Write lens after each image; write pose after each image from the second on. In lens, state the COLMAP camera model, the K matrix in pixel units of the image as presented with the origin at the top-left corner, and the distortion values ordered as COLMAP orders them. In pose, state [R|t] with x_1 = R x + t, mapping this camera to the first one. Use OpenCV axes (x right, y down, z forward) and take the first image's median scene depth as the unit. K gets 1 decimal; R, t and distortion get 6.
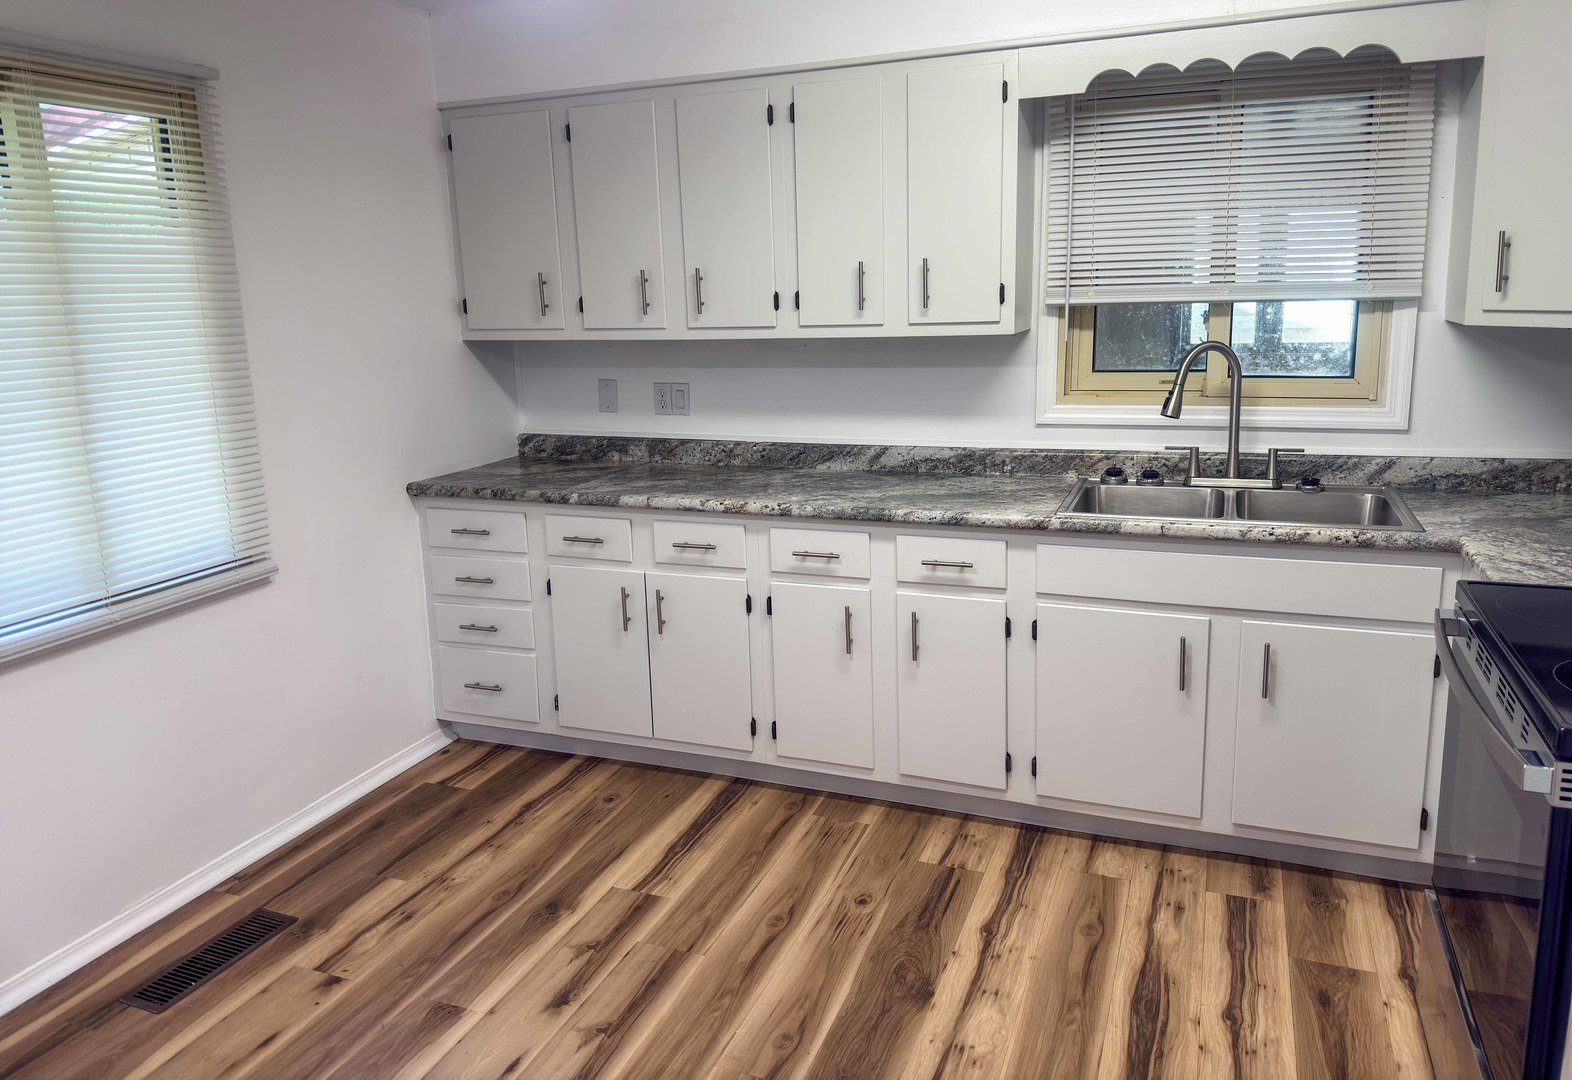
lens RADIAL K [[1146.4, 0, 756.8], [0, 1146.4, 494.6], [0, 0, 1]] dist [0.069414, -0.055543]
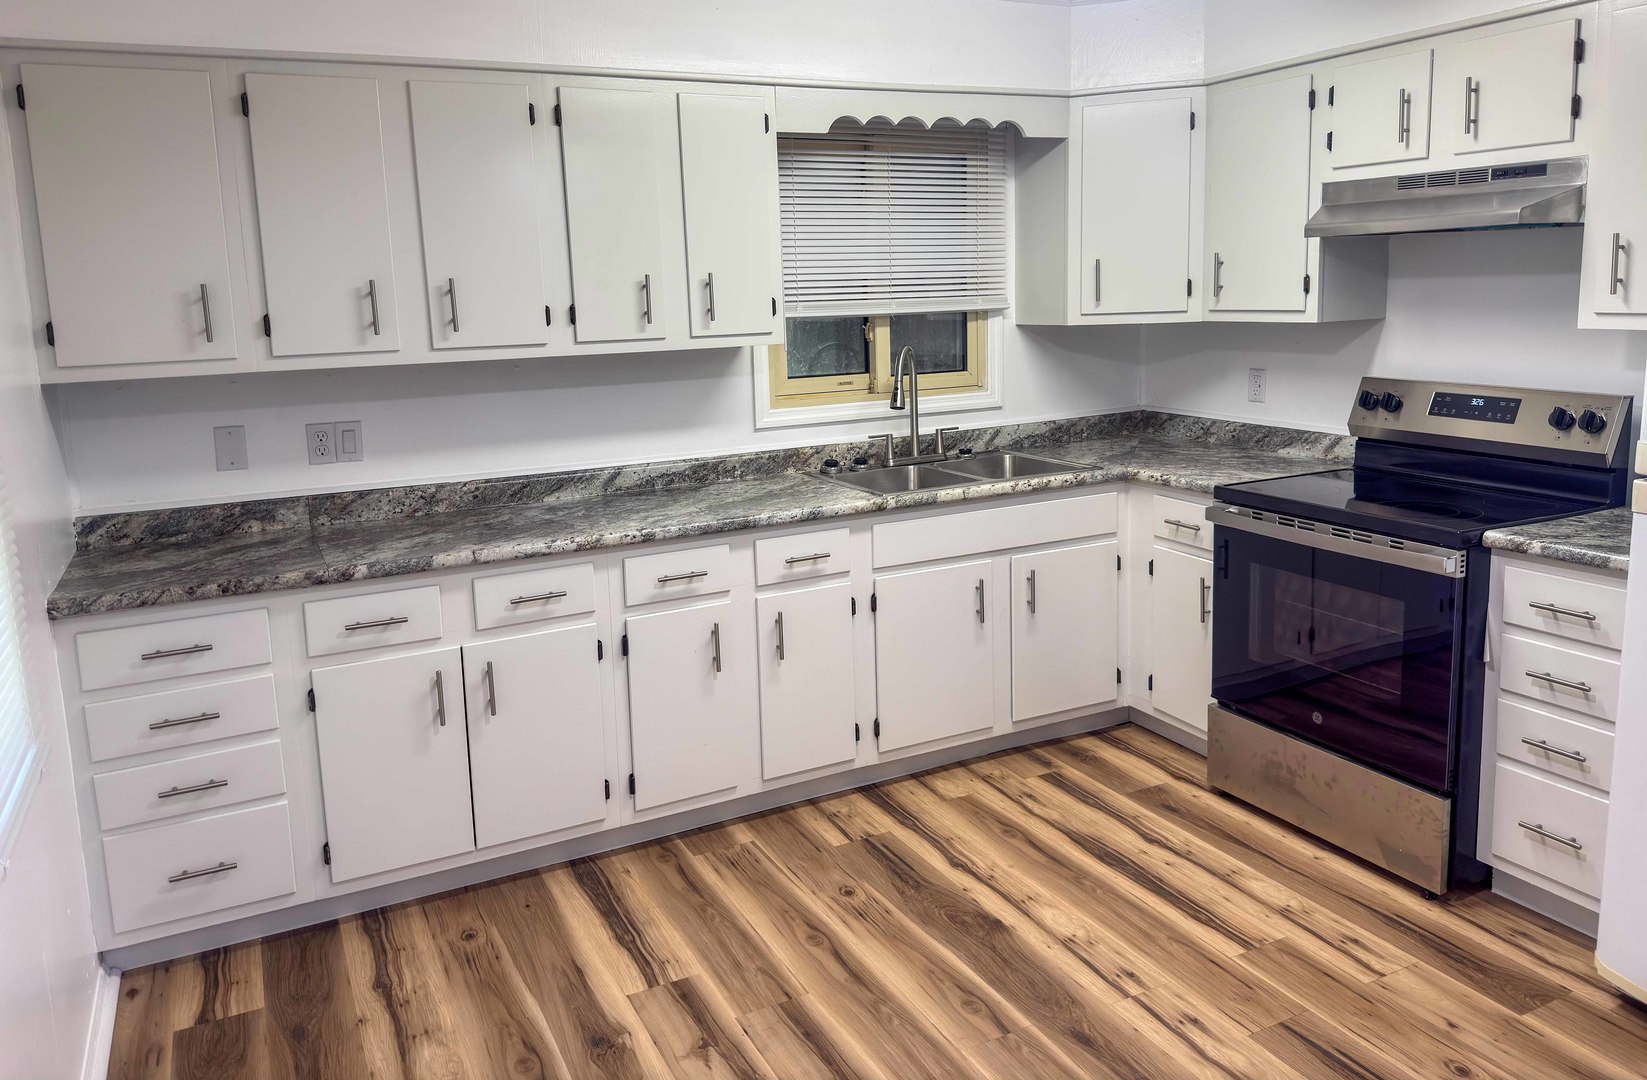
lens RADIAL K [[1222.8, 0, 820.4], [0, 1222.8, 459.2], [0, 0, 1]] dist [0.066042, -0.063463]
pose [[0.643658, -0.099060, 0.758875, -0.633131], [0.153599, 0.988132, -0.001293, -0.024629], [-0.749741, 0.117395, 0.651235, 0.238004]]
